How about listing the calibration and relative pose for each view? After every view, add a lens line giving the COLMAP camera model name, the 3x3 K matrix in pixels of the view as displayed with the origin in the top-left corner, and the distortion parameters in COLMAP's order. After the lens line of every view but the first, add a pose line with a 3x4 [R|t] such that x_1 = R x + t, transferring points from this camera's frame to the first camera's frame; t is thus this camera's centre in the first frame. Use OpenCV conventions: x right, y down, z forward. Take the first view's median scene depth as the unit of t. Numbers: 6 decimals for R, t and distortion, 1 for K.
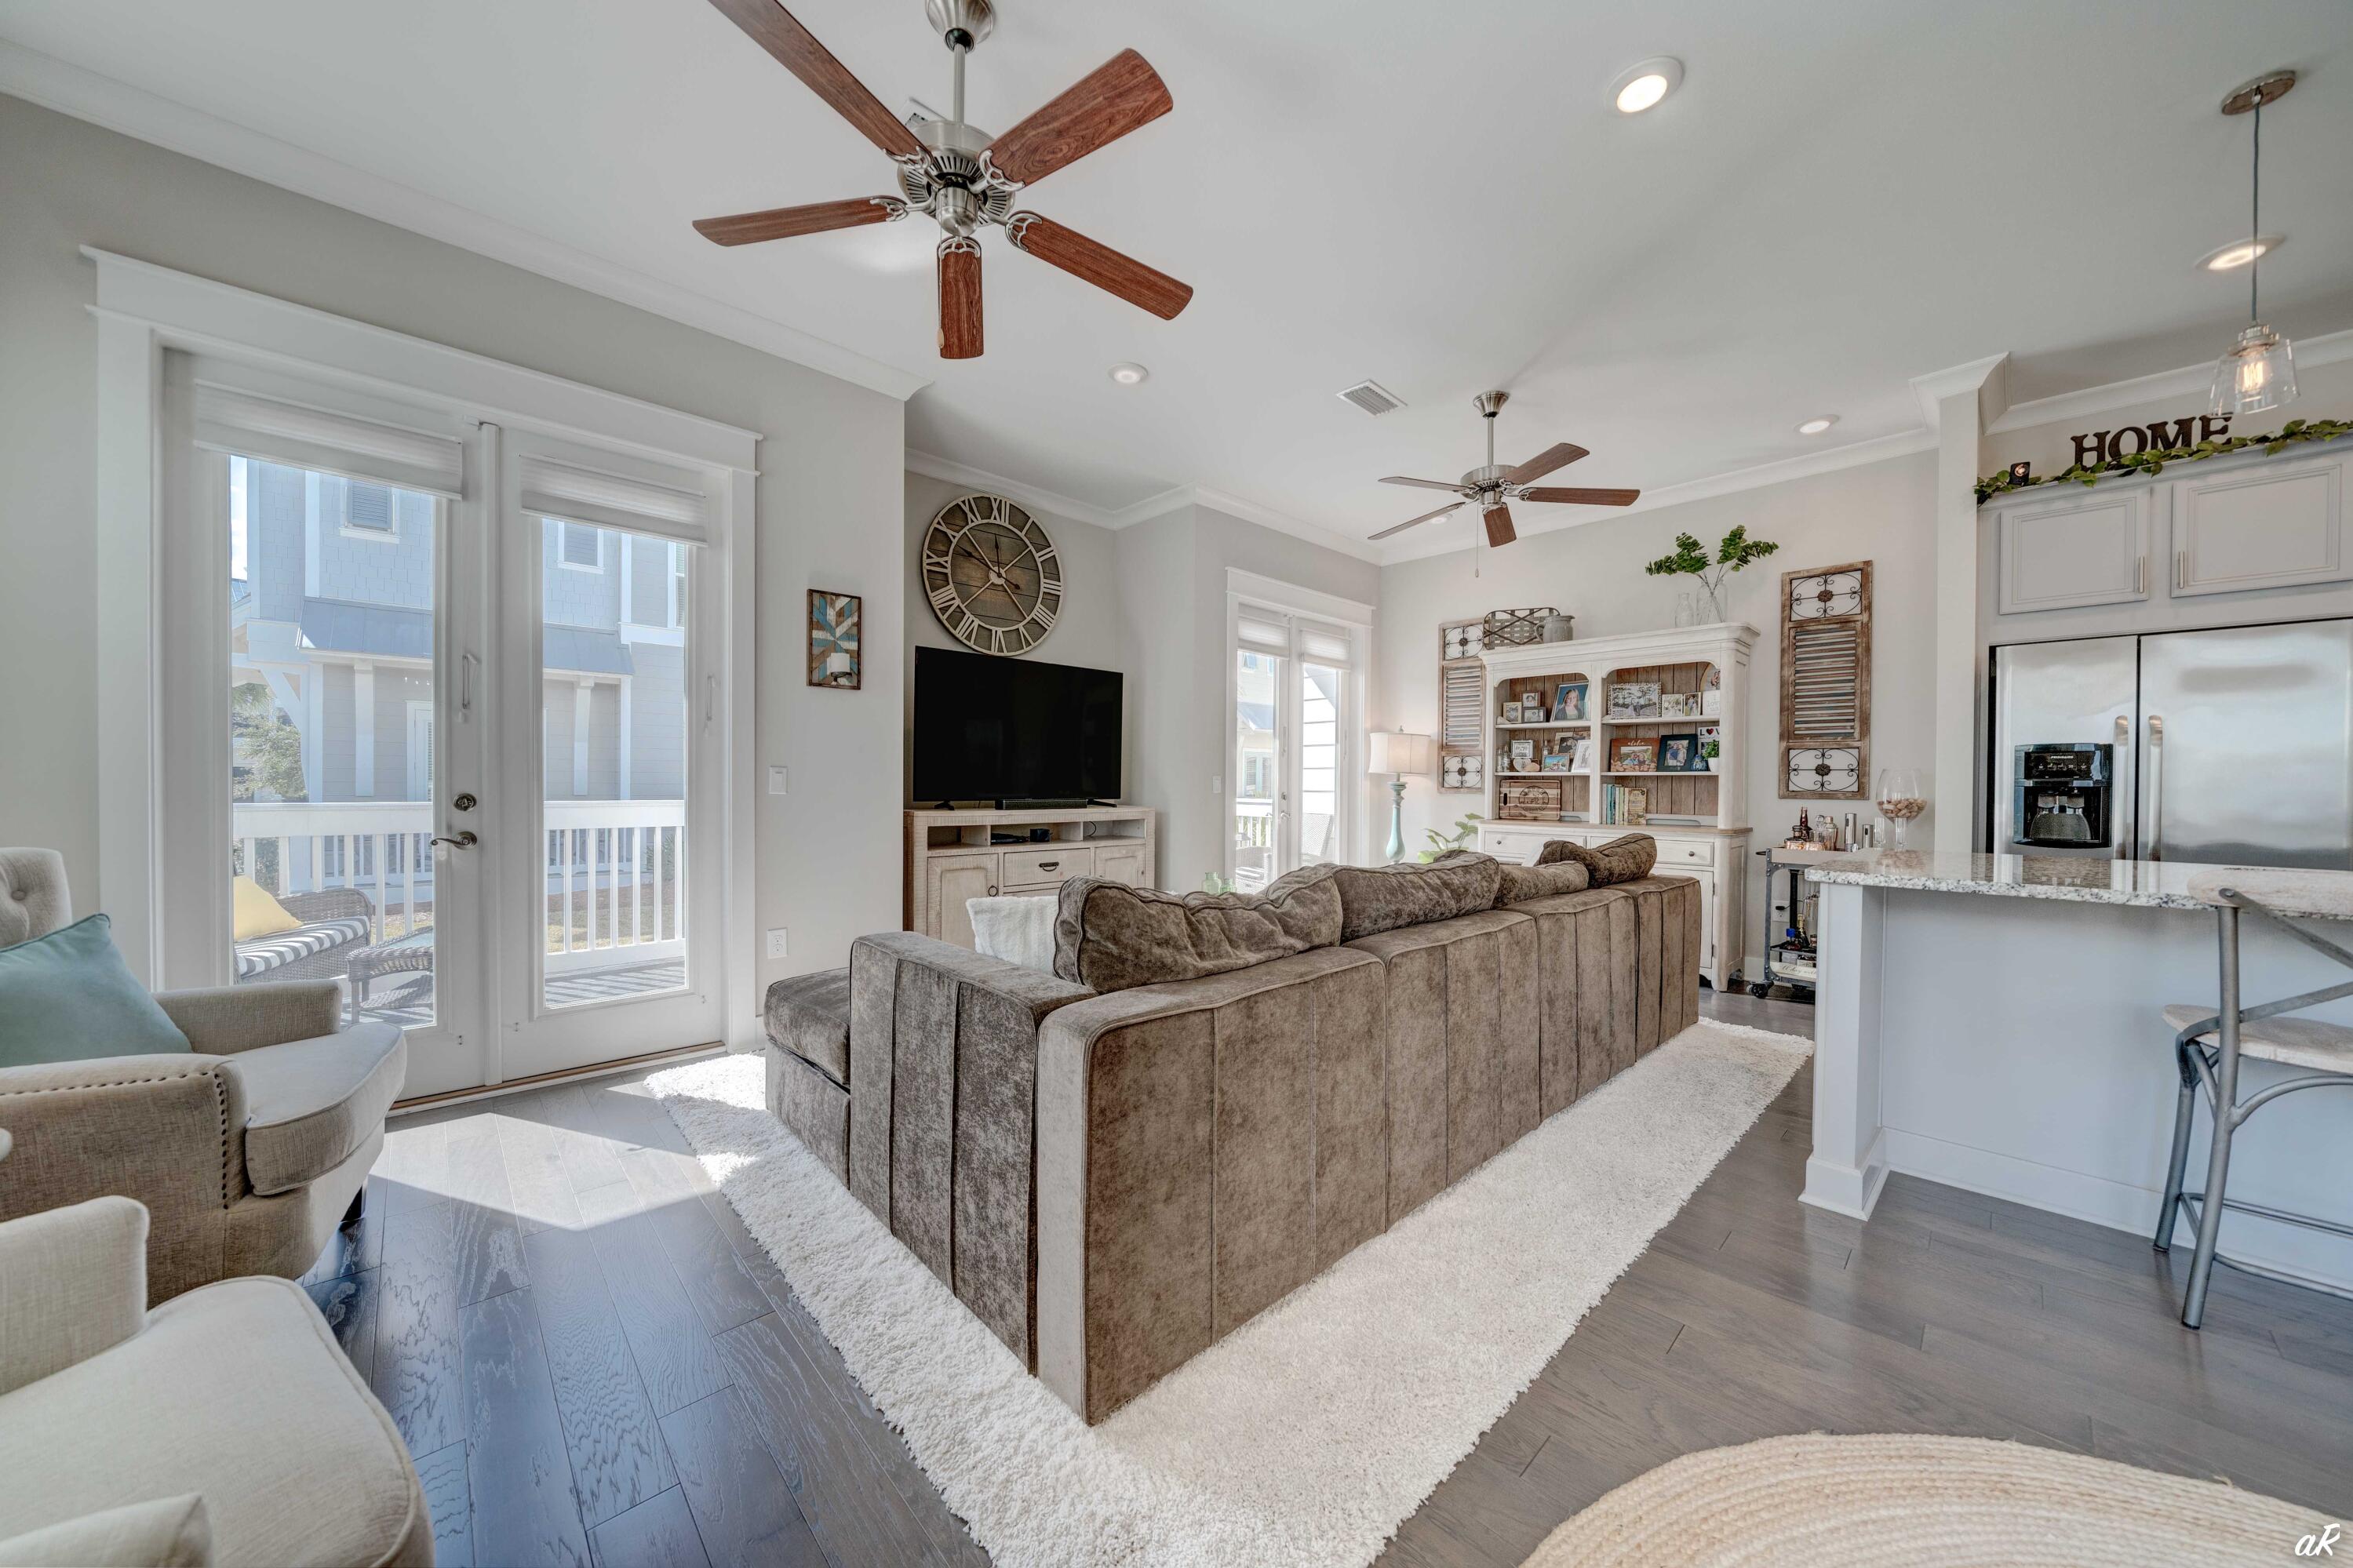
lens RADIAL K [[798.7, 0, 1174.7], [0, 798.7, 789.7], [0, 0, 1]] dist [-0.005371, 0.000009]
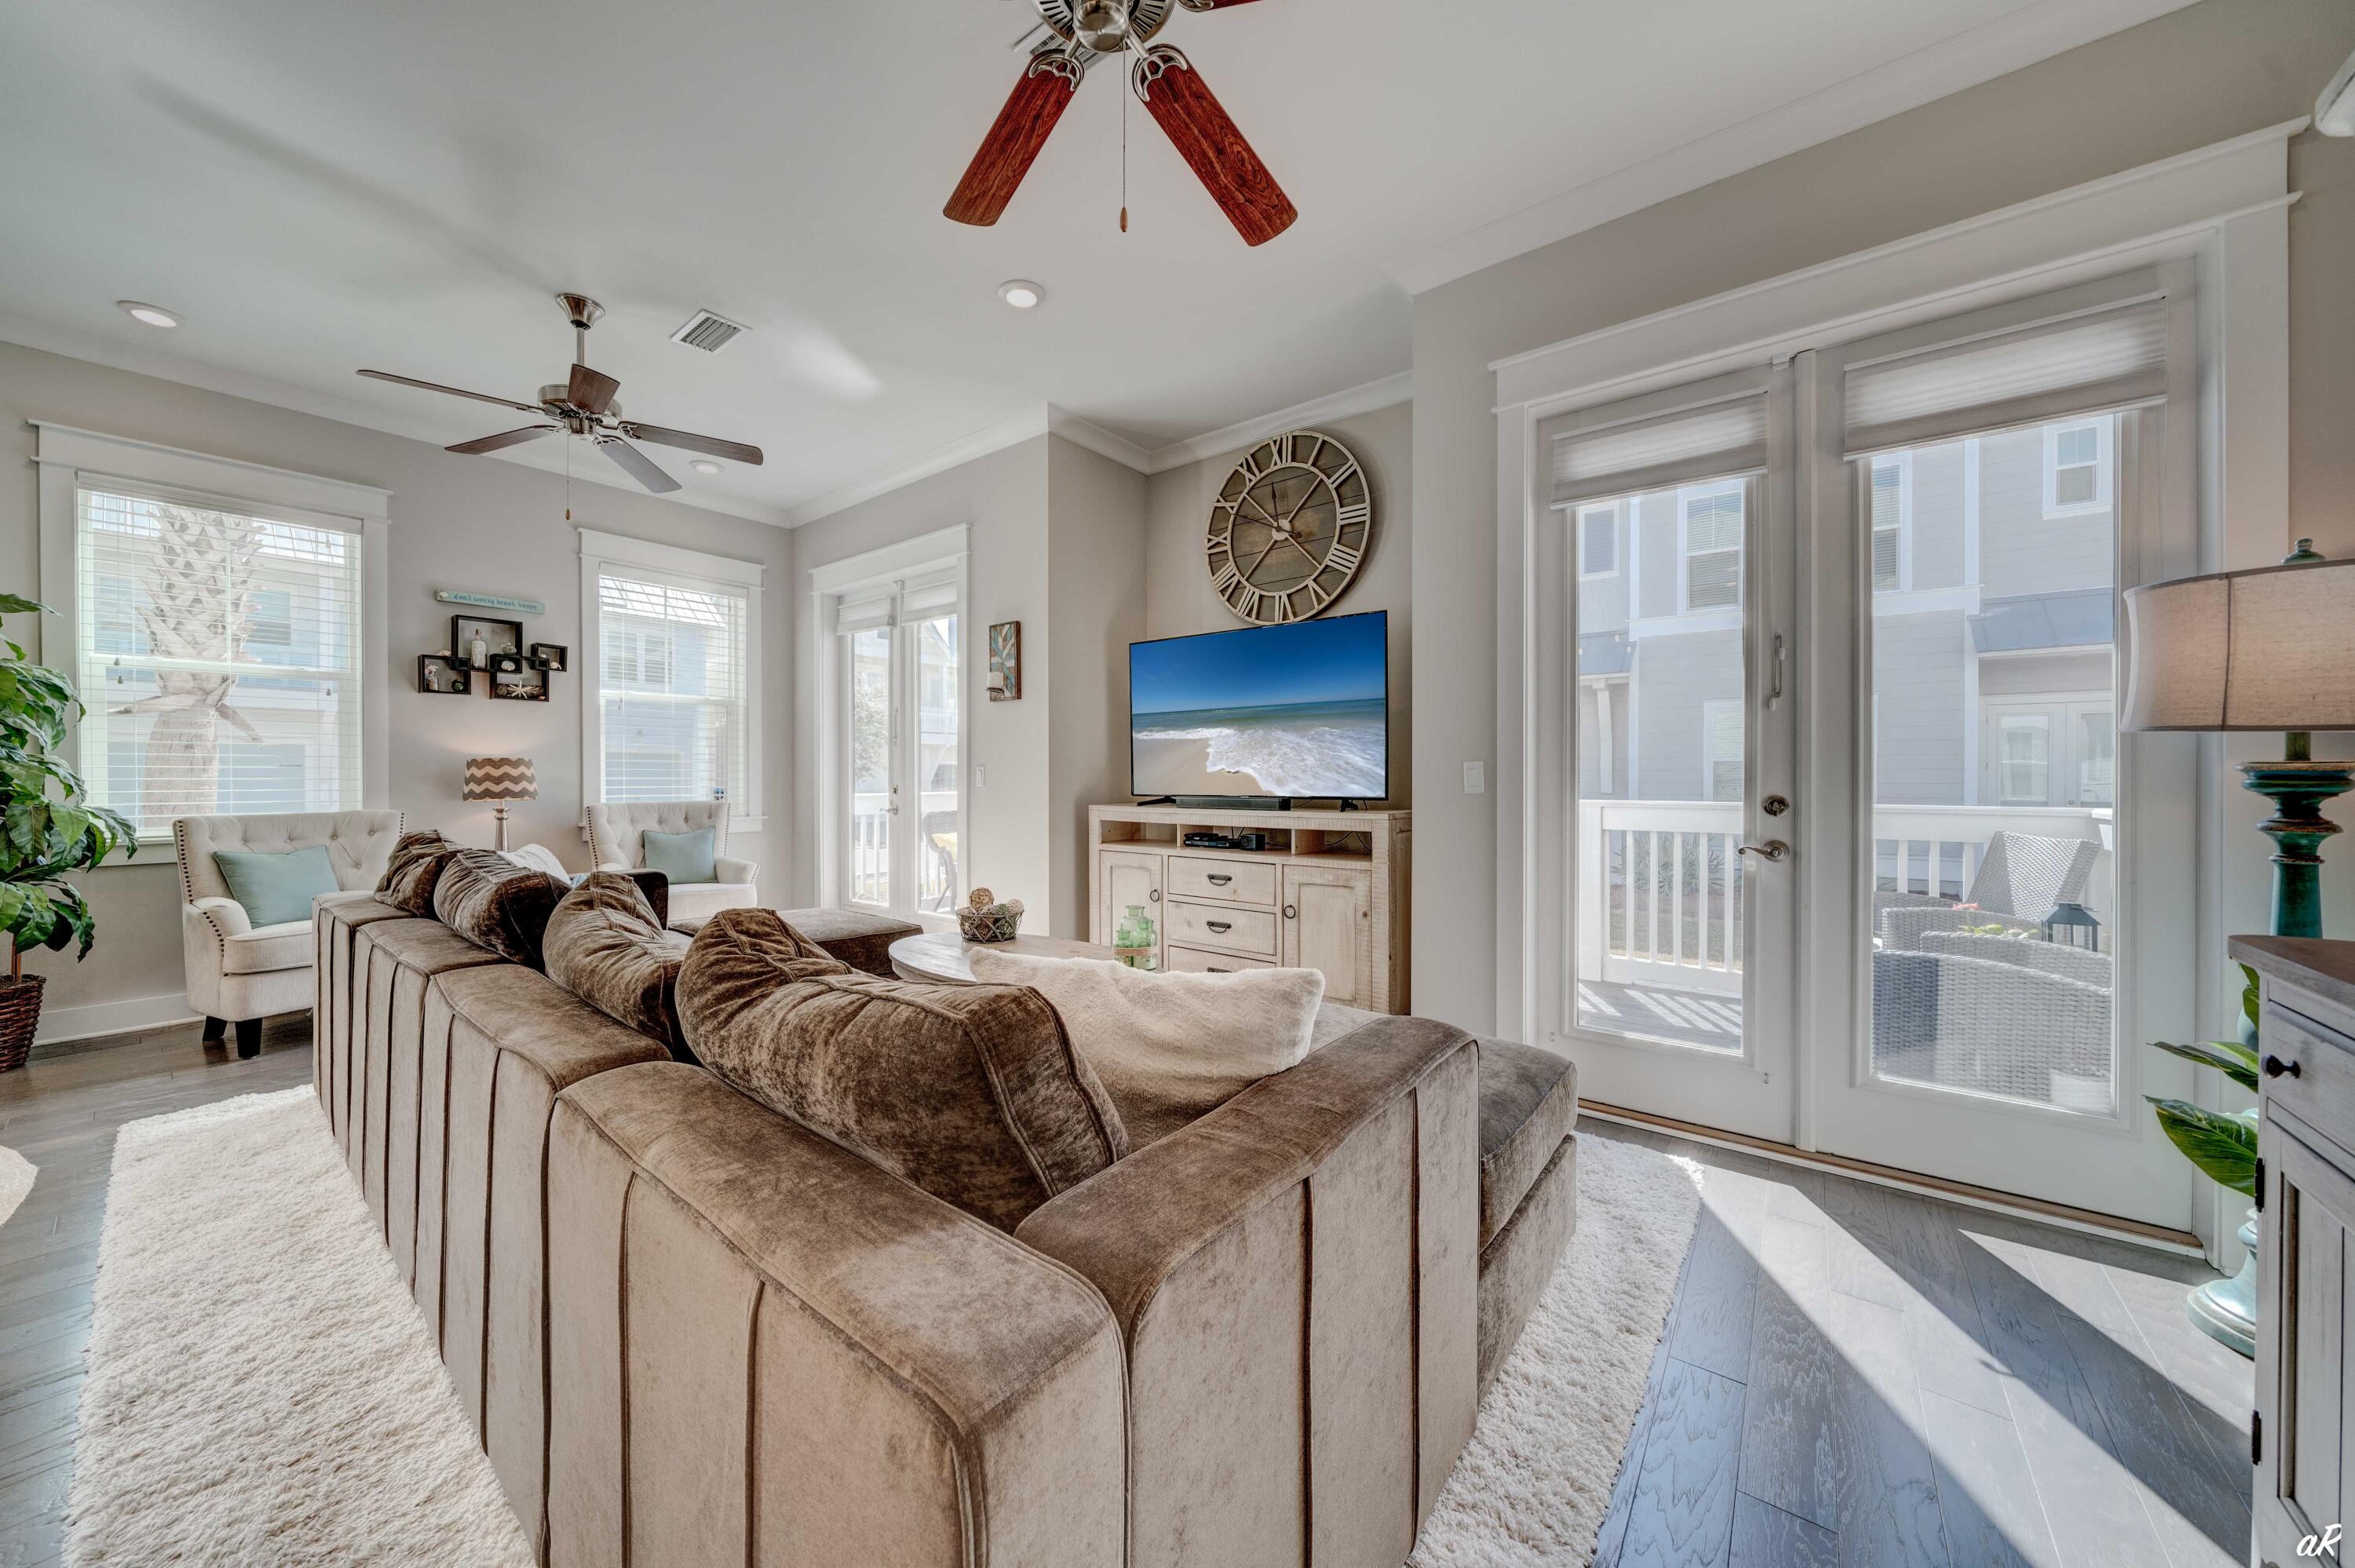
lens RADIAL K [[803.7, 0, 1177.5], [0, 803.7, 784.0], [0, 0, 1]] dist [-0.010127, -0.000045]
pose [[0.148563, 0.000780, -0.988903, 0.650038], [-0.007919, 0.999969, -0.000401, -0.000436], [0.988871, 0.007891, 0.148564, 0.841976]]
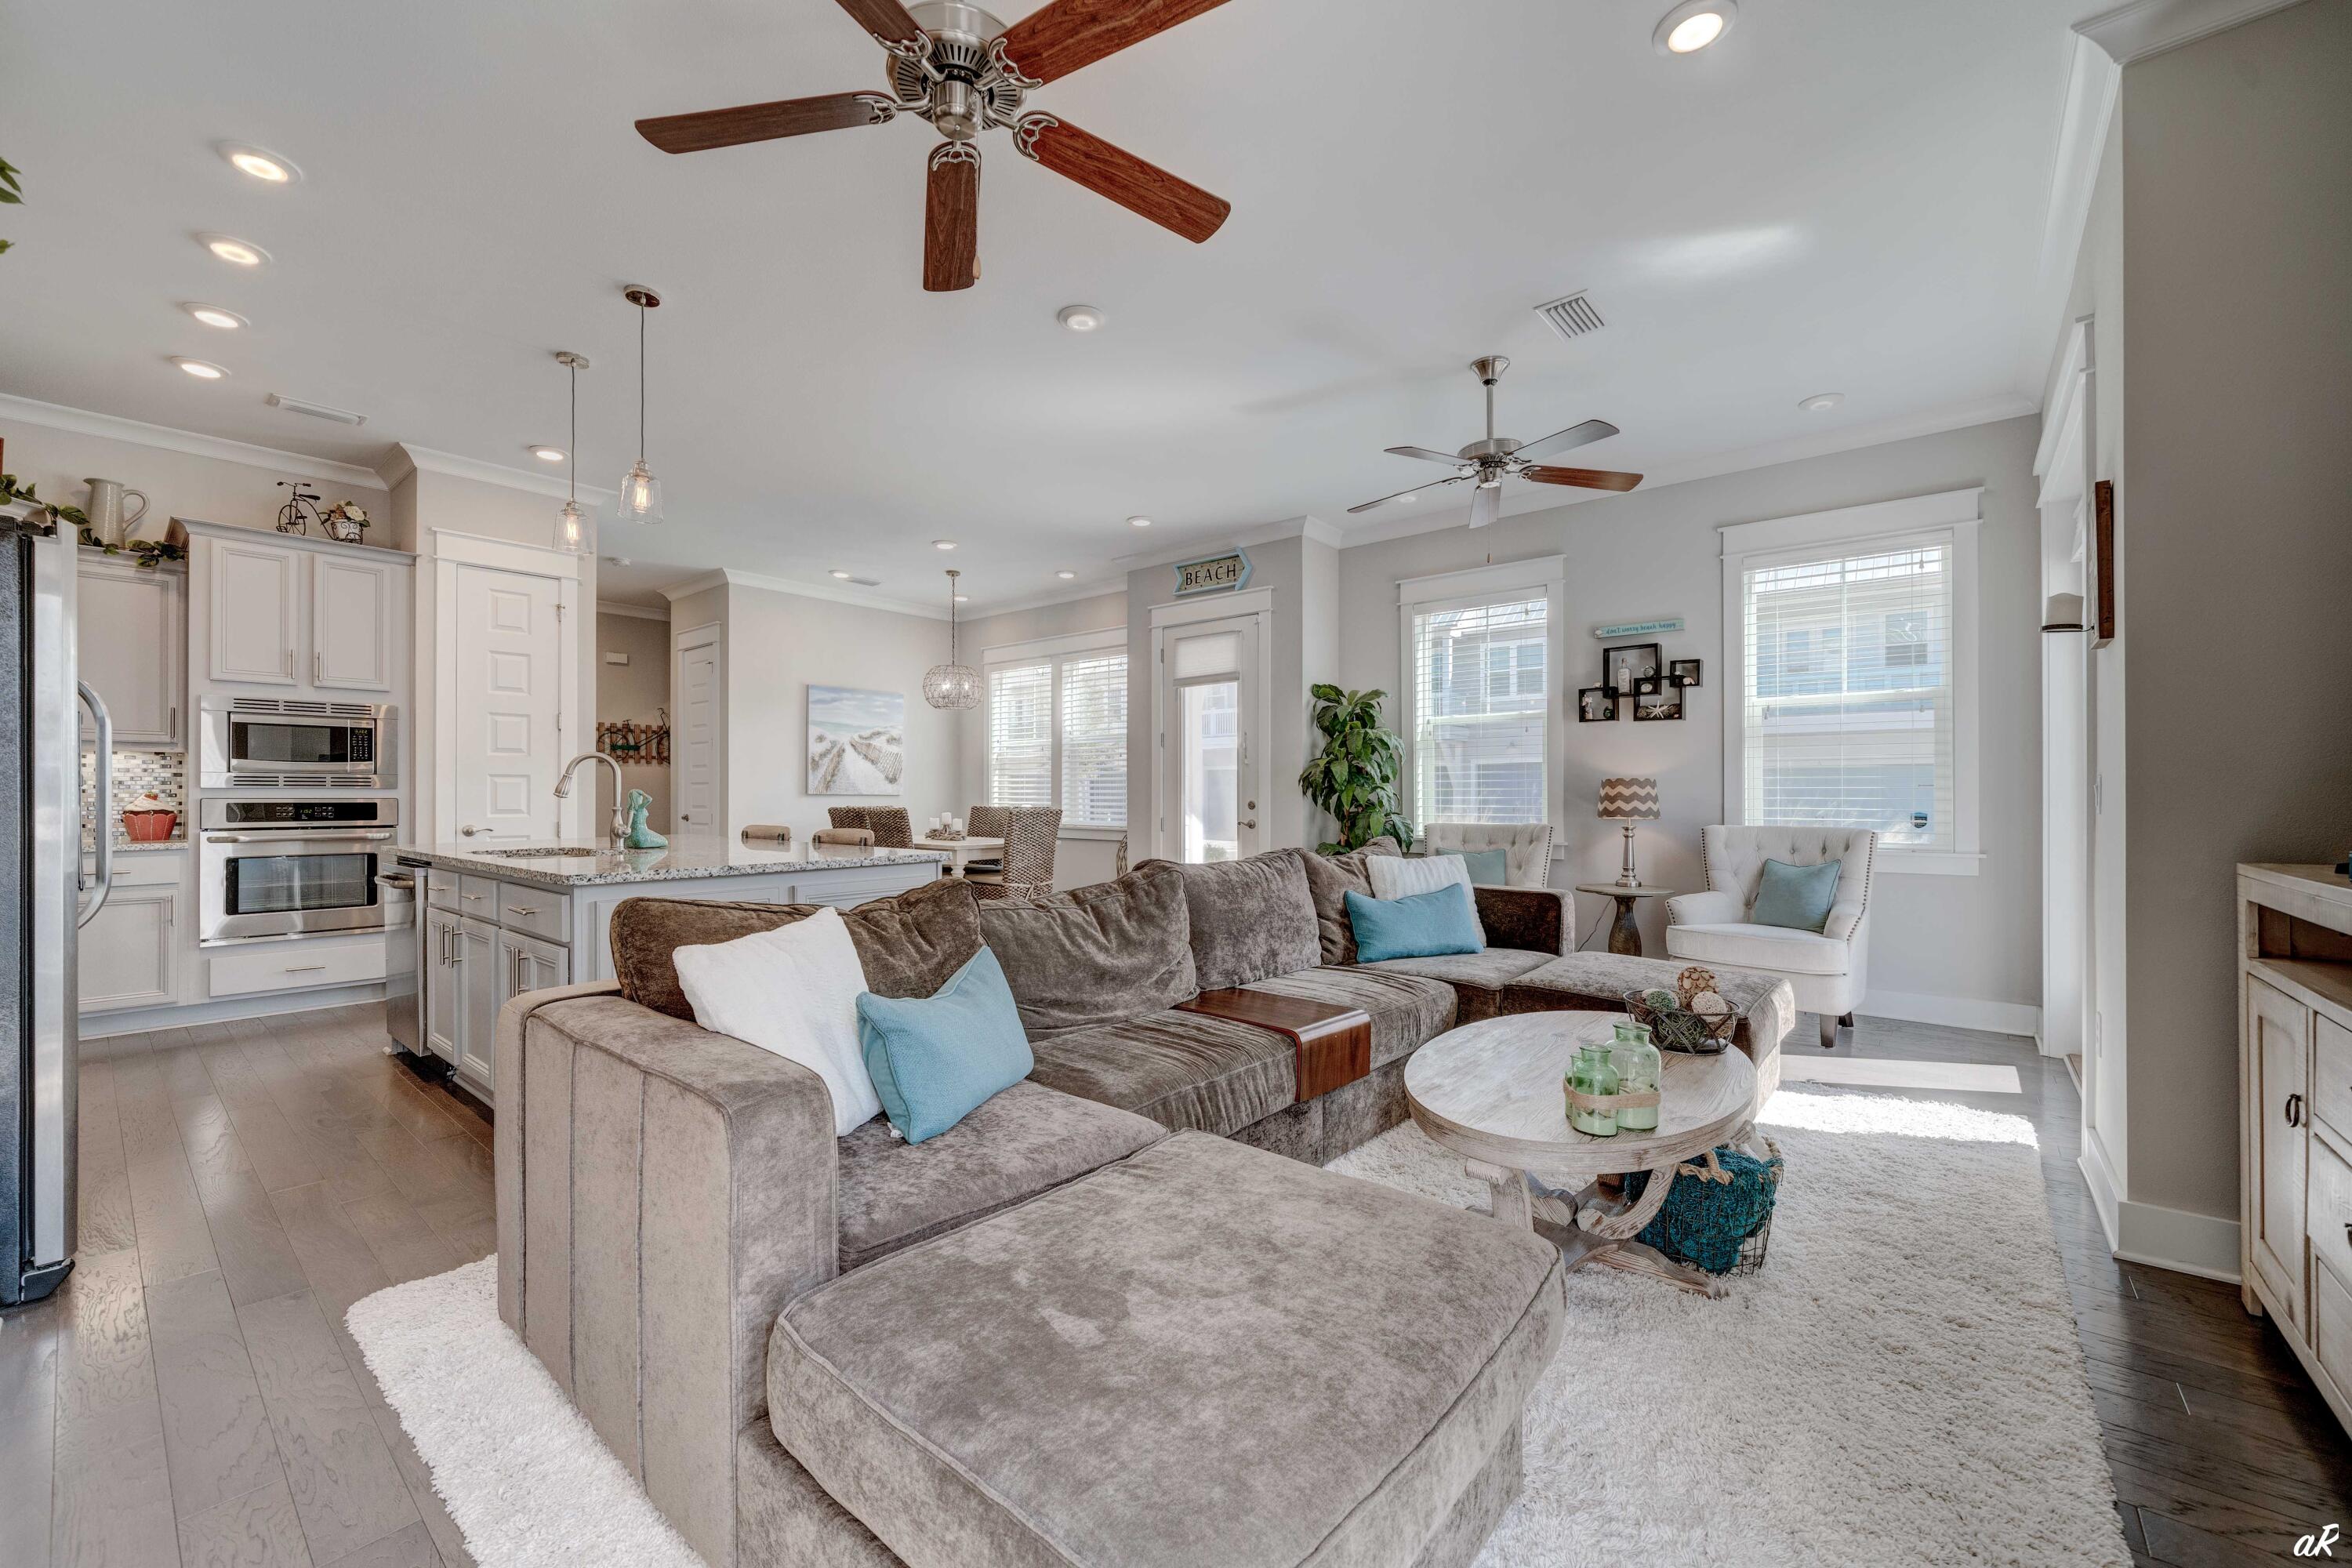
lens RADIAL K [[923.3, 0, 1160.5], [0, 923.3, 790.0], [0, 0, 1]] dist [-0.004724, 0.000301]
pose [[-0.993246, -0.008962, -0.115683, 0.300592], [-0.009339, 0.999953, 0.002717, -0.008249], [0.115653, 0.003779, -0.993283, 1.256374]]
